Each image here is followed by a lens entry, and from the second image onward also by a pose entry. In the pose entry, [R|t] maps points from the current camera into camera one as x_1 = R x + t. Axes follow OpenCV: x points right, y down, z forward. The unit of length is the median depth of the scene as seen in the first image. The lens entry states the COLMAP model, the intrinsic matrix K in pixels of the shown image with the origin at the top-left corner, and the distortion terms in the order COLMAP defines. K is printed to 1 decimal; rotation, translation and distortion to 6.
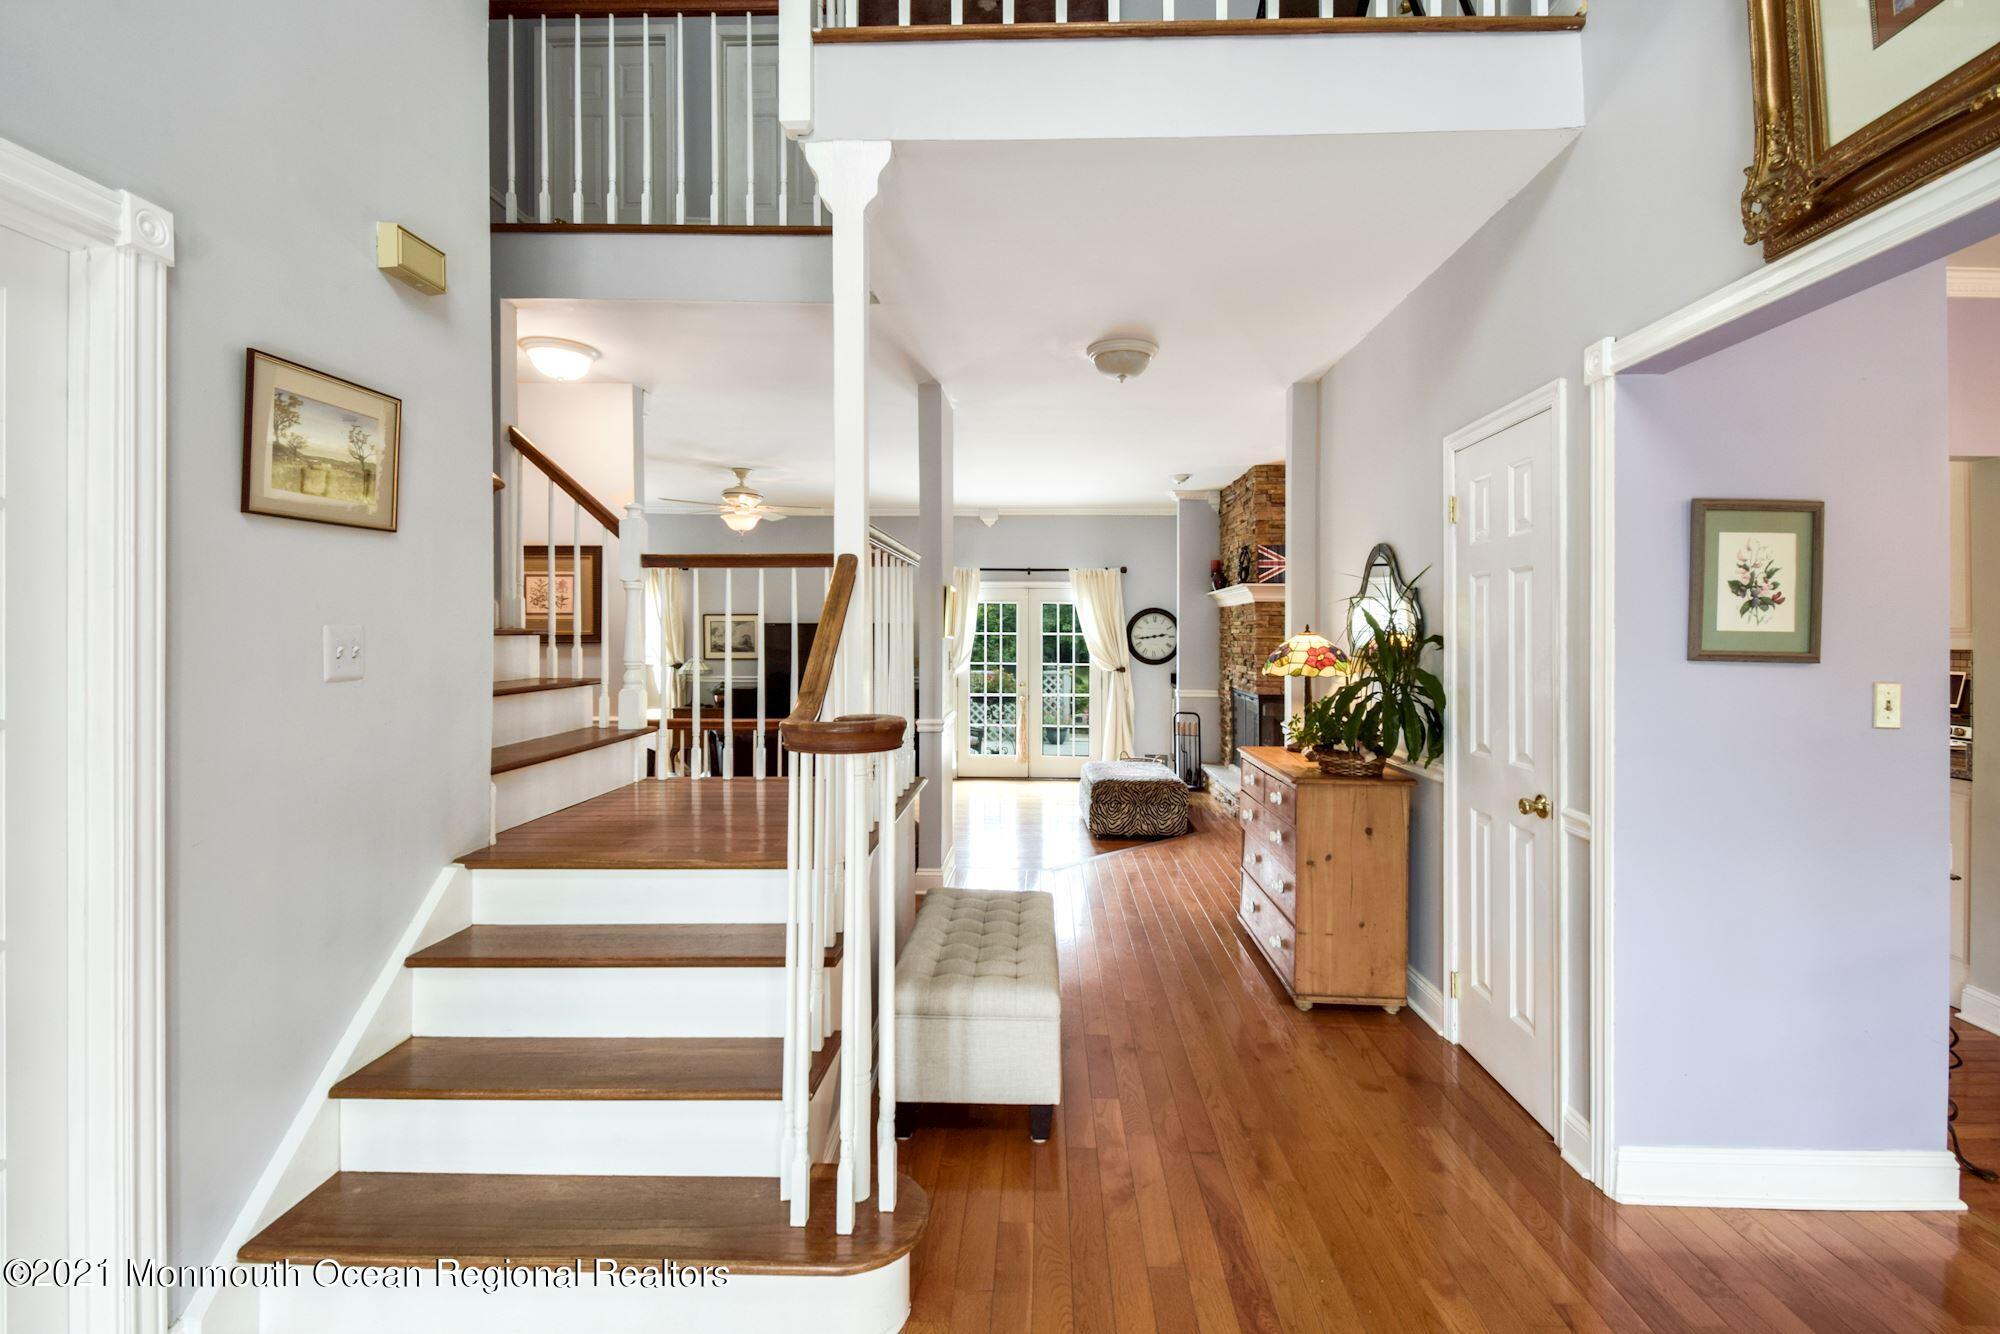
lens RADIAL K [[899.2, 0, 1002.2], [0, 899.2, 655.6], [0, 0, 1]] dist [0.014634, -0.022619]
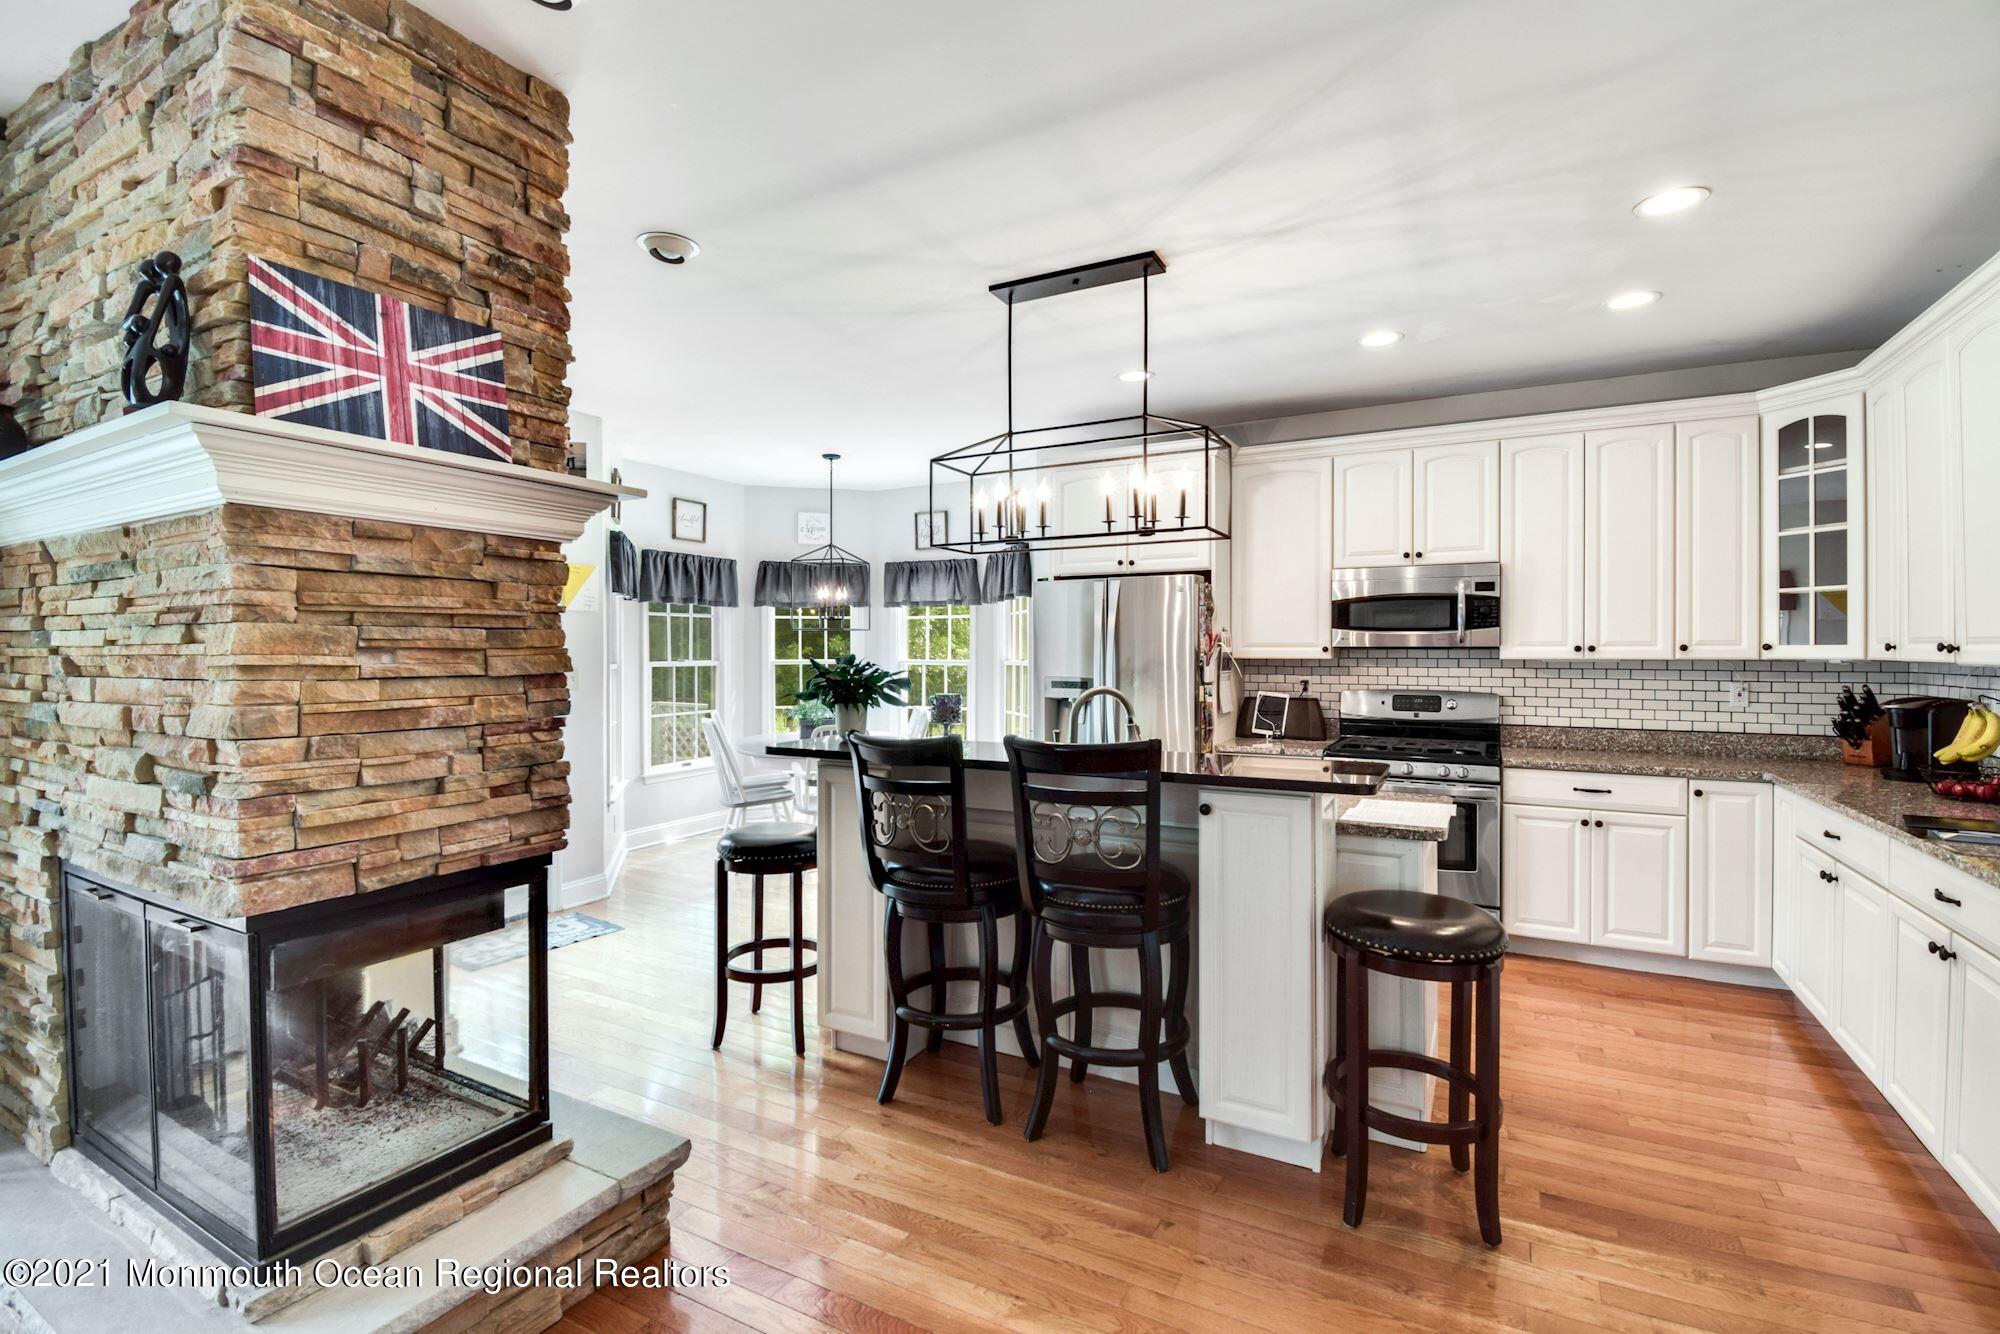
lens RADIAL K [[899.2, 0, 1002.2], [0, 899.2, 655.6], [0, 0, 1]] dist [0.014634, -0.022619]
pose [[0.435779, 0.000516, 0.900054, 0.164251], [0.015644, 0.999844, -0.008148, -0.017371], [-0.899918, 0.017631, 0.435703, 0.730113]]
